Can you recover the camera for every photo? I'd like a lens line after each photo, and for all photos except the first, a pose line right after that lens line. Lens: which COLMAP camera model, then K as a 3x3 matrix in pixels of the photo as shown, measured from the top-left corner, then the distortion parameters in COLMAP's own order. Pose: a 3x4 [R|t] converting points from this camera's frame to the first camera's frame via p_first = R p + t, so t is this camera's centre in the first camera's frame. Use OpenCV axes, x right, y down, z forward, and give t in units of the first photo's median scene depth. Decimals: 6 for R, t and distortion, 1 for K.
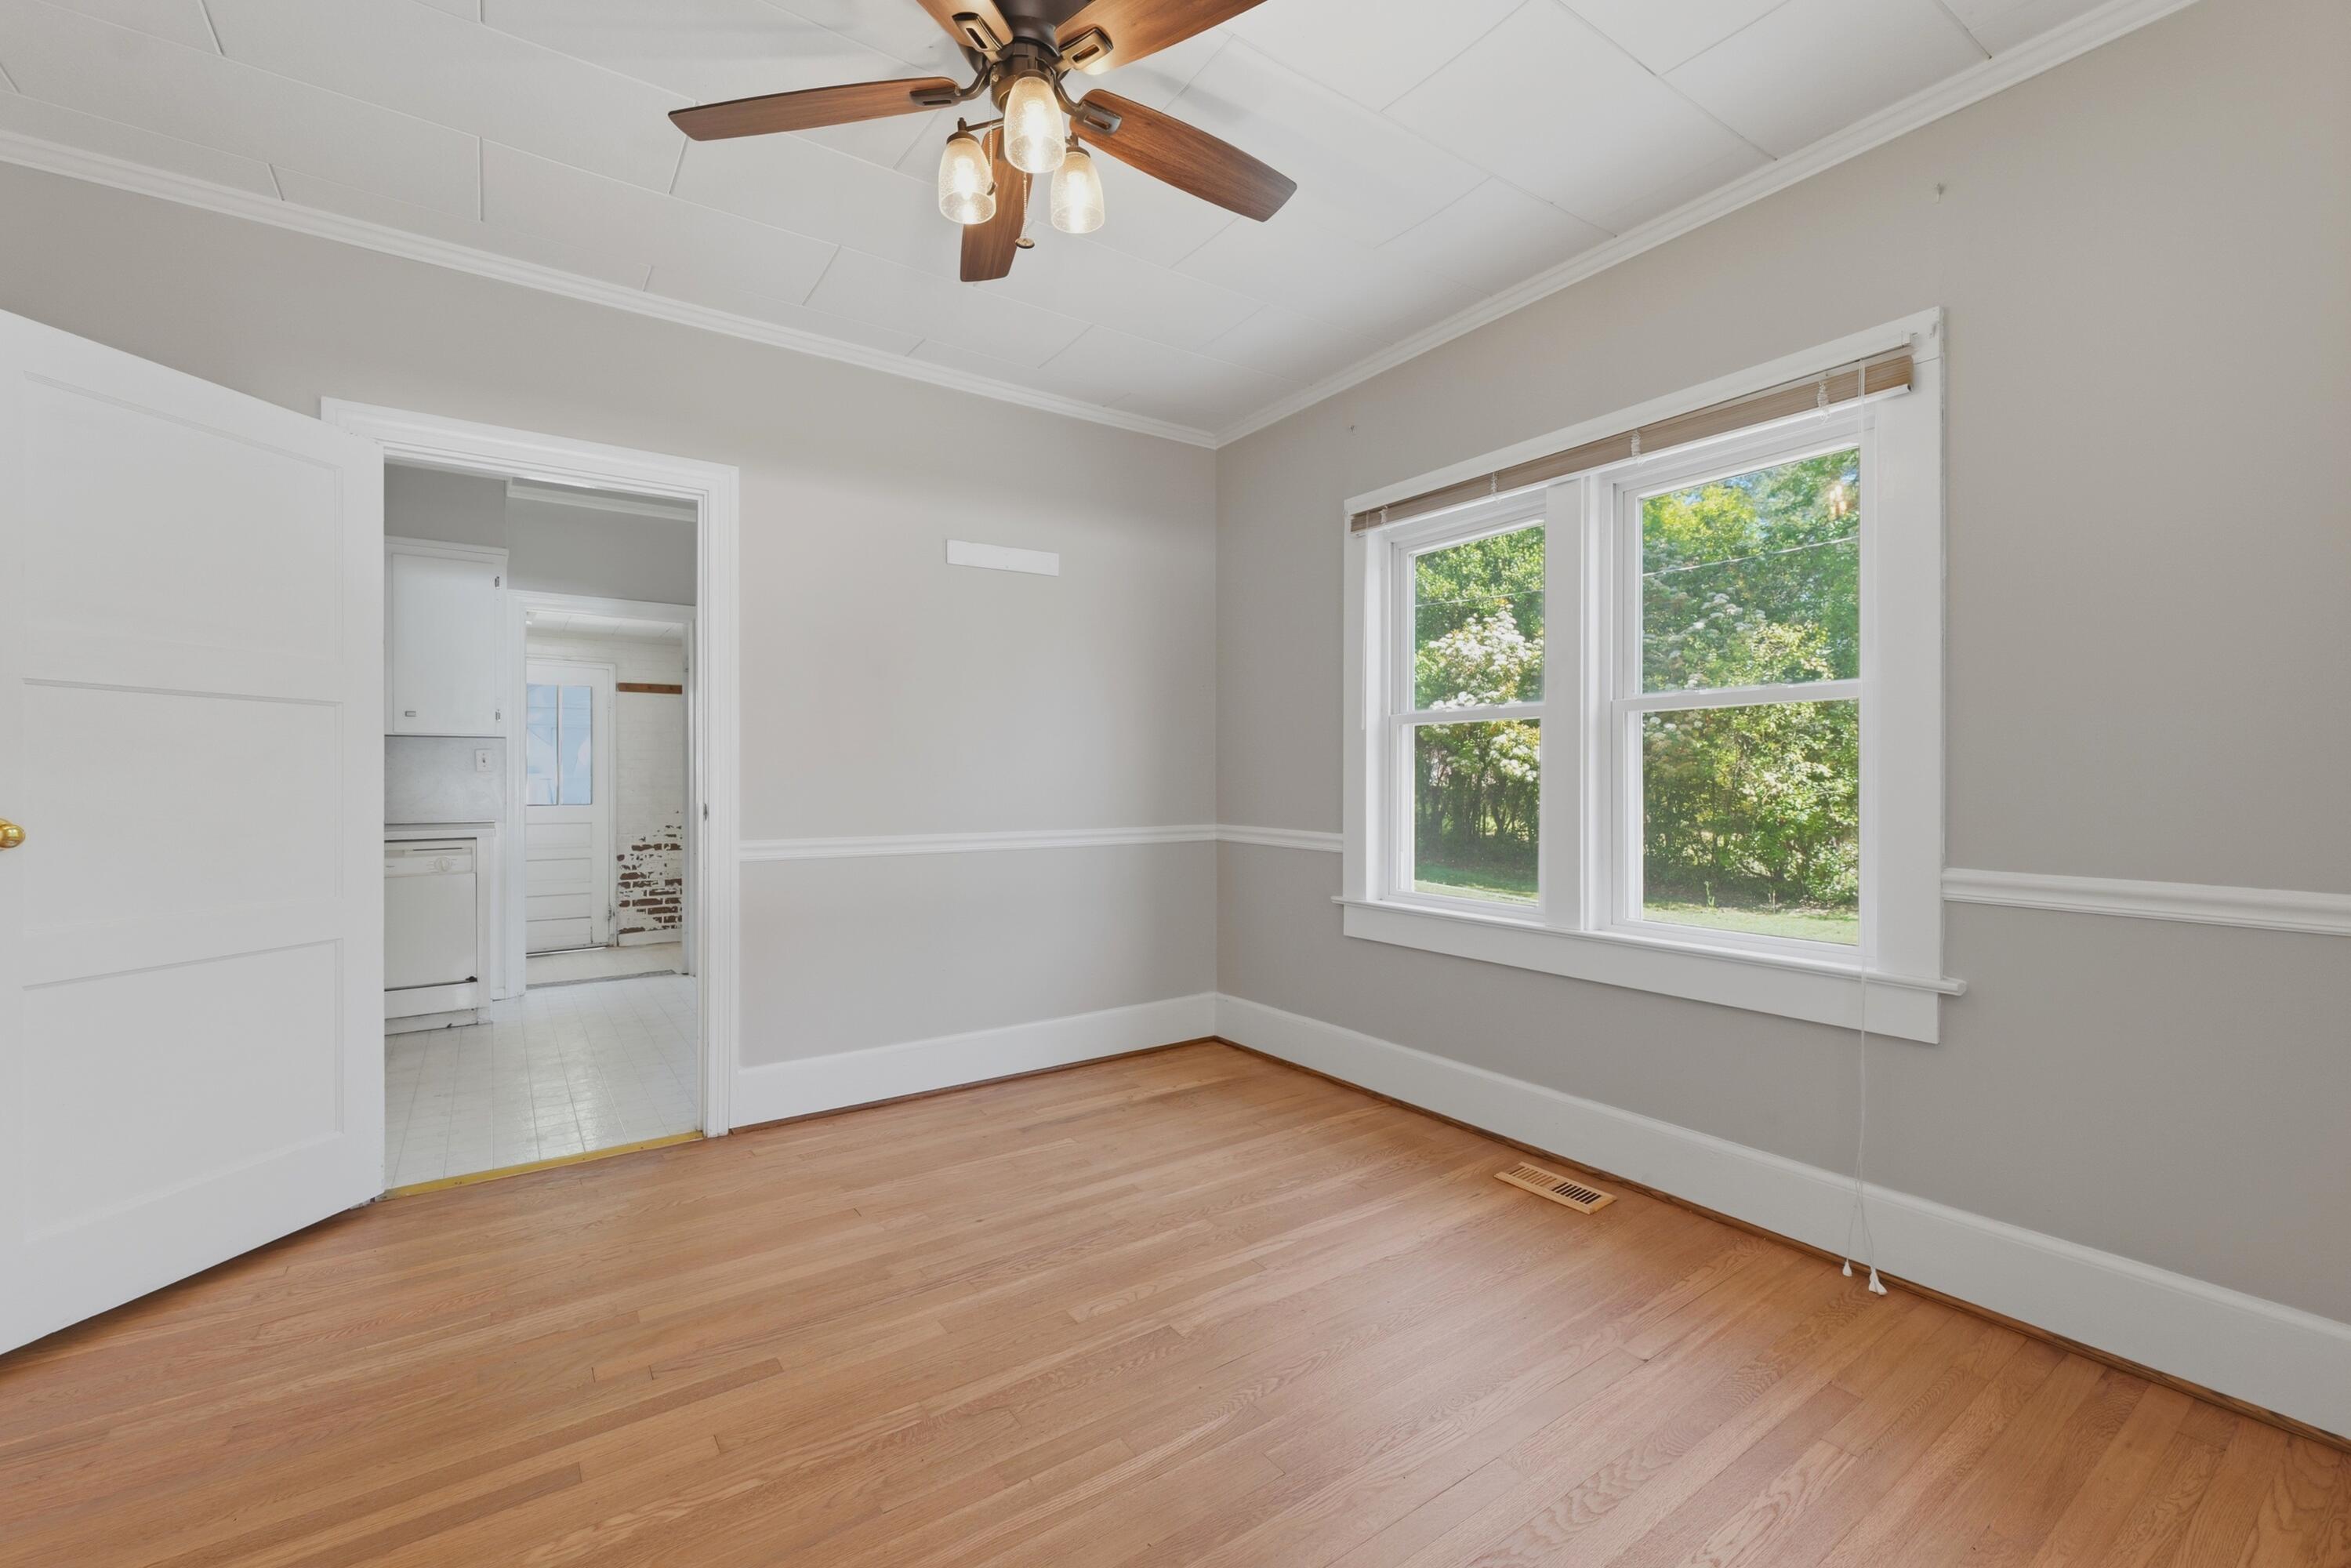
lens RADIAL K [[970.4, 0, 1174.1], [0, 970.4, 778.3], [0, 0, 1]] dist [0.004367, -0.000265]
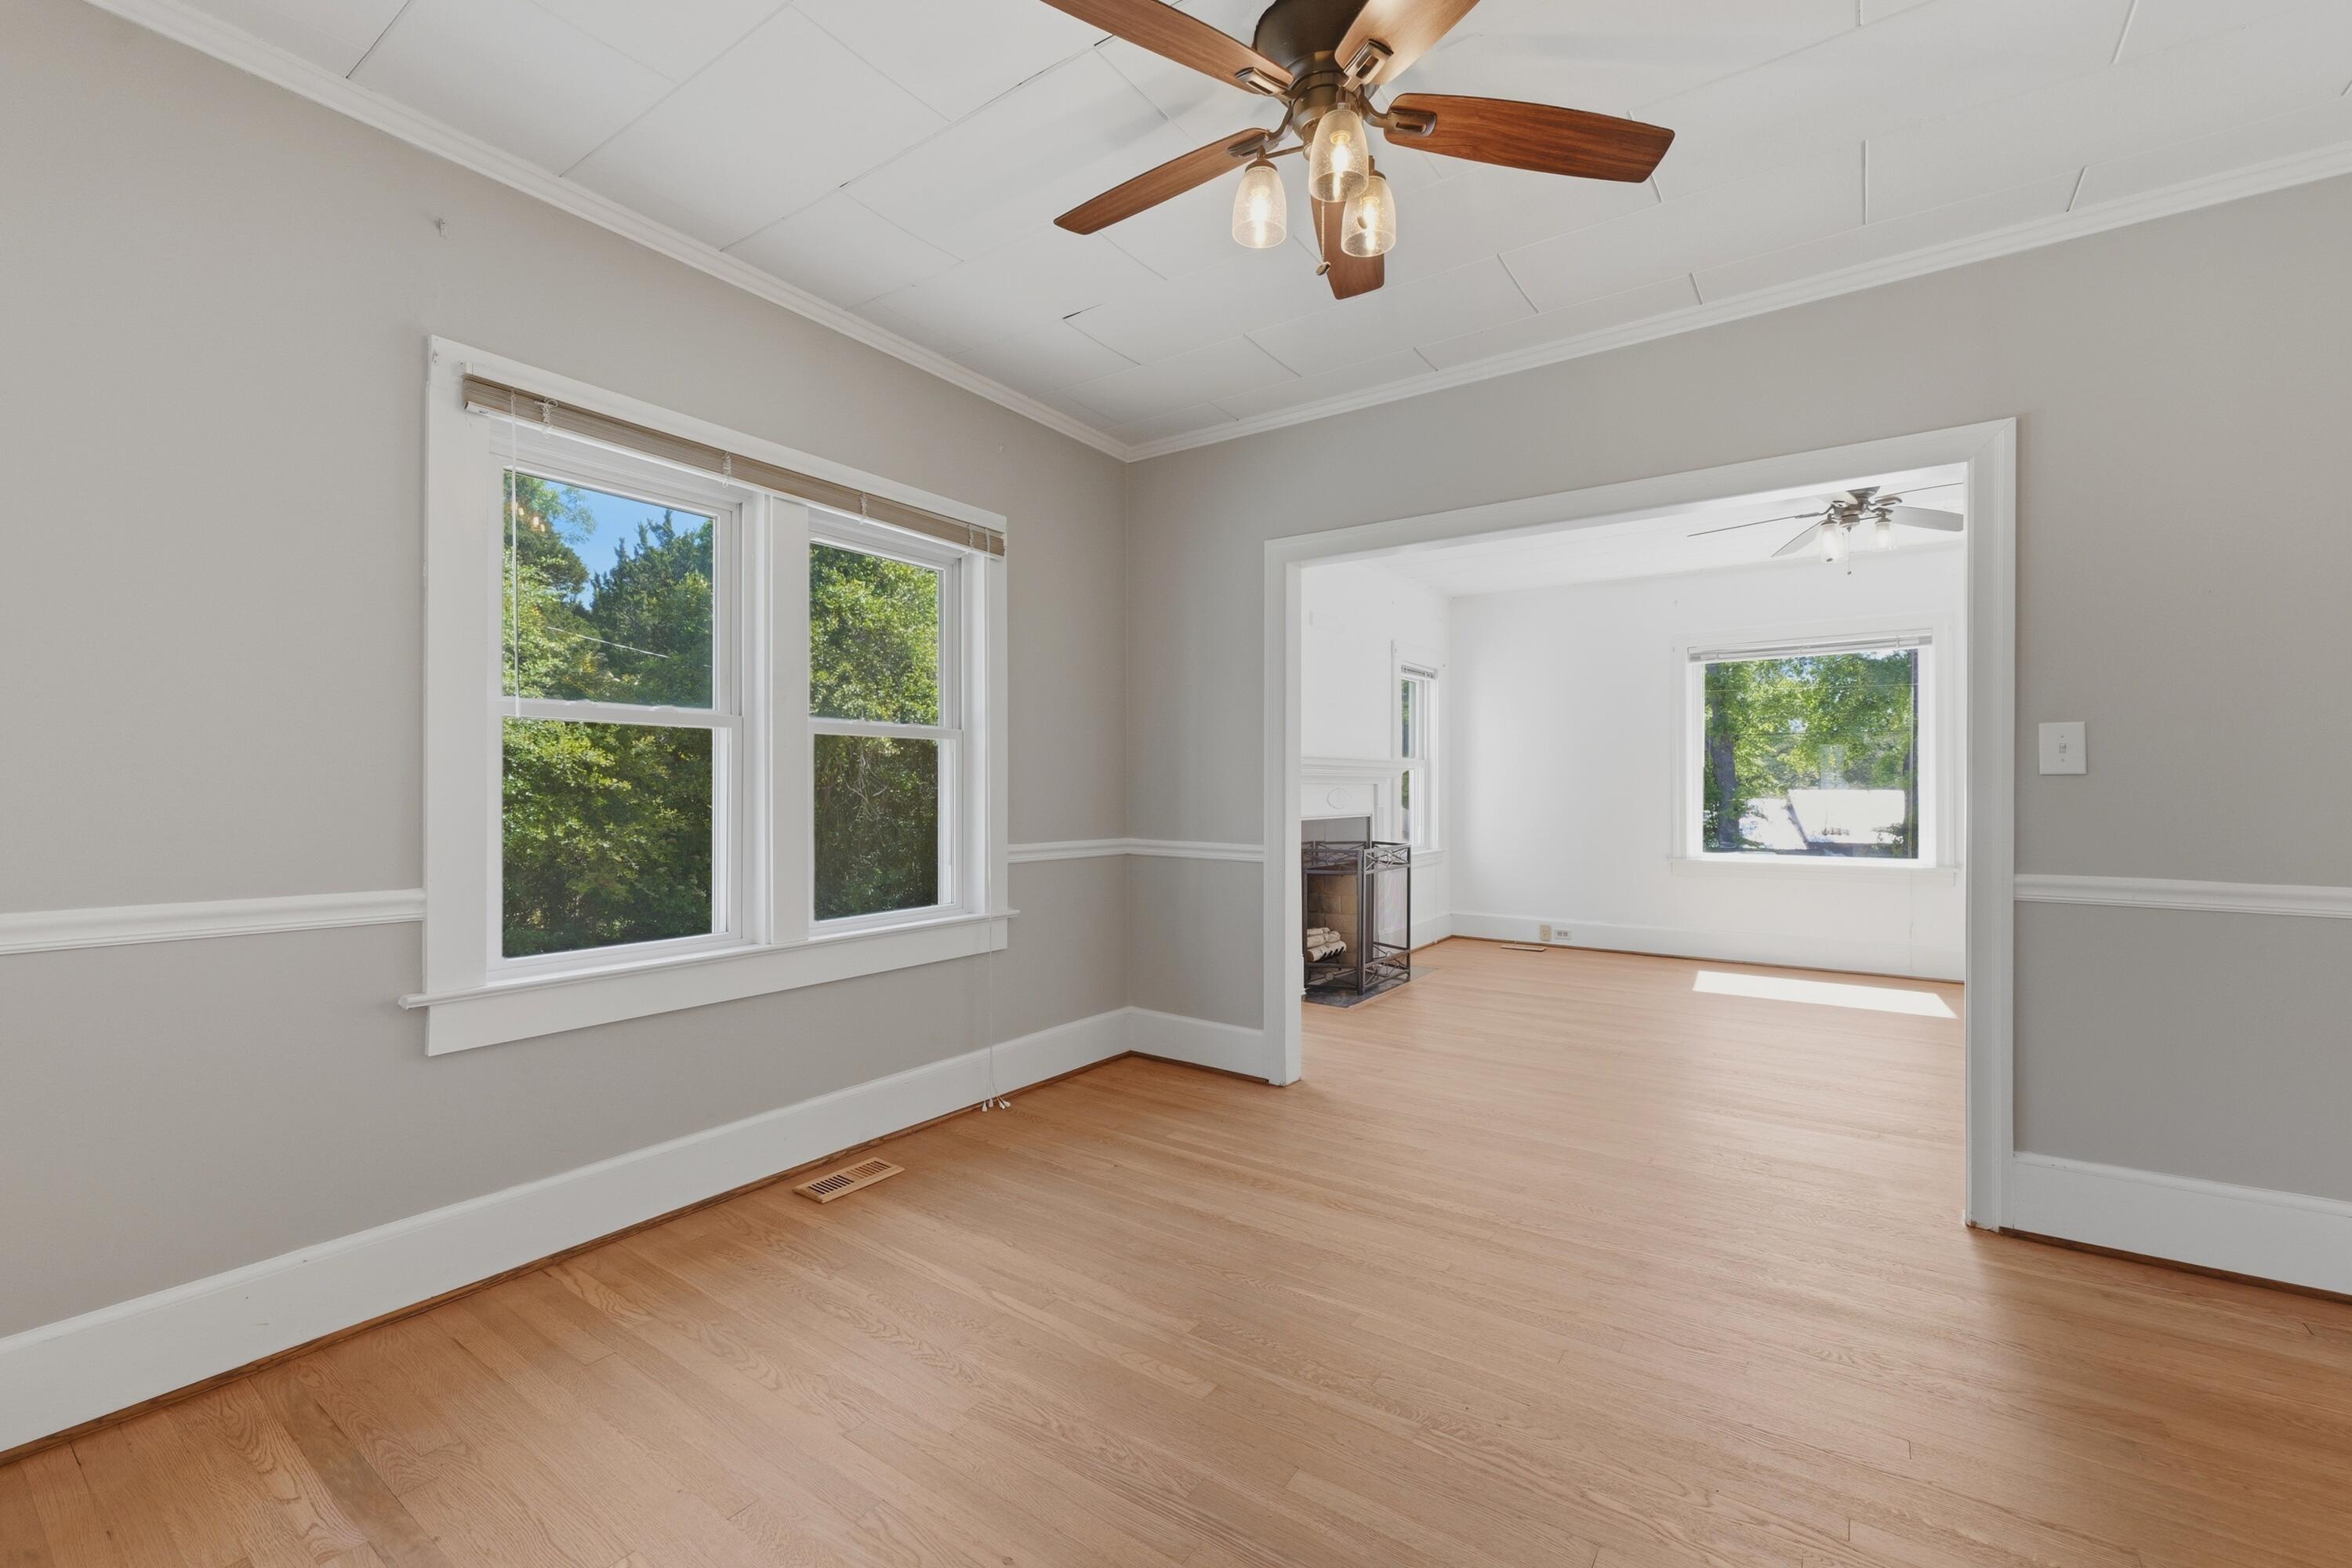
lens RADIAL K [[970.8, 0, 1165.5], [0, 970.8, 786.1], [0, 0, 1]] dist [0.004367, -0.000265]
pose [[-0.327893, 0.005673, 0.944698, -0.614249], [0.003166, 0.999983, -0.004906, -0.001467], [-0.944710, 0.001382, -0.327905, 0.866255]]
